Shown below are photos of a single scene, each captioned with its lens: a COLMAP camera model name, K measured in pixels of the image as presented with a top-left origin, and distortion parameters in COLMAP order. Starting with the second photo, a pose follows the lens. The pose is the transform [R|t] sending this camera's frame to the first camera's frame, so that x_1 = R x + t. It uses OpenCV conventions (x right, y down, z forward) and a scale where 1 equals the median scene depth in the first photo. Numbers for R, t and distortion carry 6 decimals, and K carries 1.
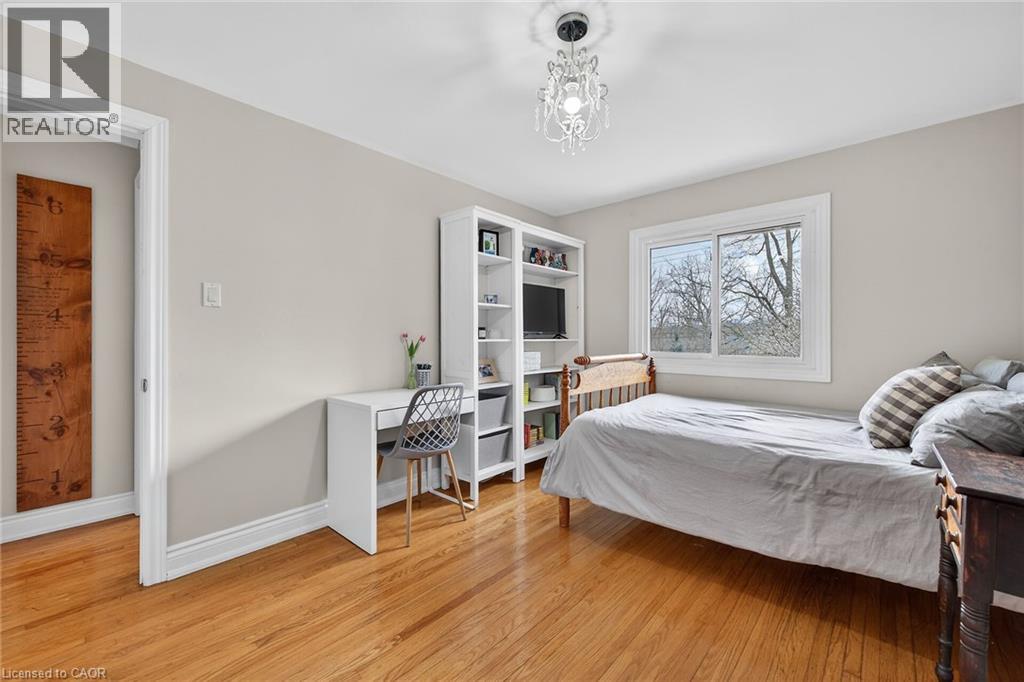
lens RADIAL K [[411.4, 0, 516.3], [0, 411.4, 341.0], [0, 0, 1]] dist [-0.000971, -0.000081]
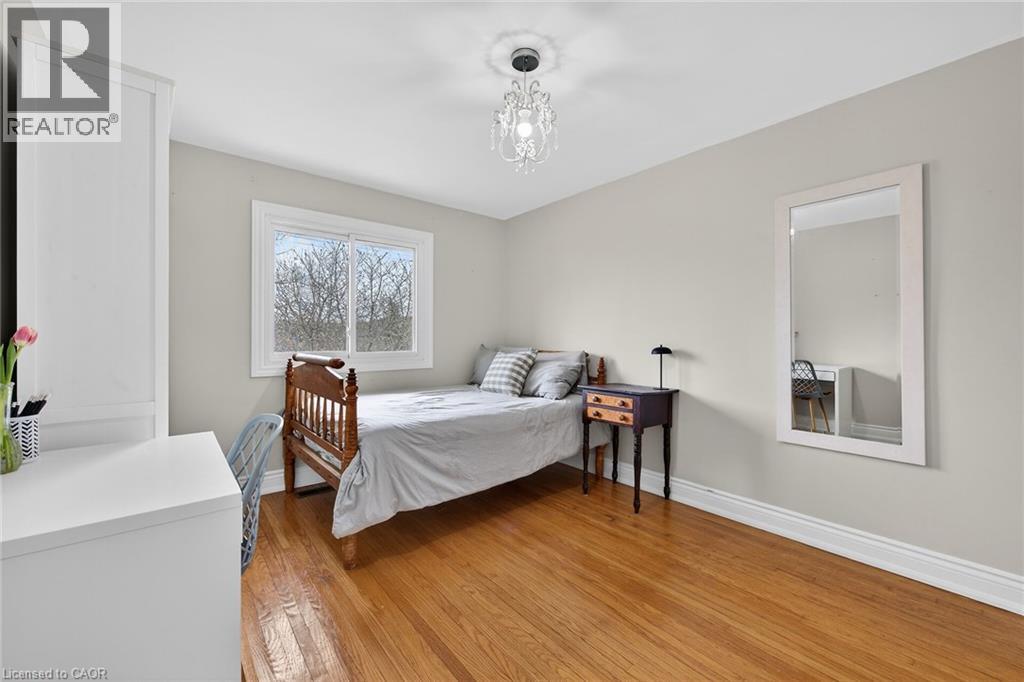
lens RADIAL K [[403.9, 0, 524.5], [0, 403.9, 335.4], [0, 0, 1]] dist [-0.012336, -0.000076]
pose [[0.132839, 0.001988, 0.991136, -0.884017], [0.006068, 0.999978, -0.002819, -0.007468], [-0.991119, 0.006389, 0.132824, 0.776107]]
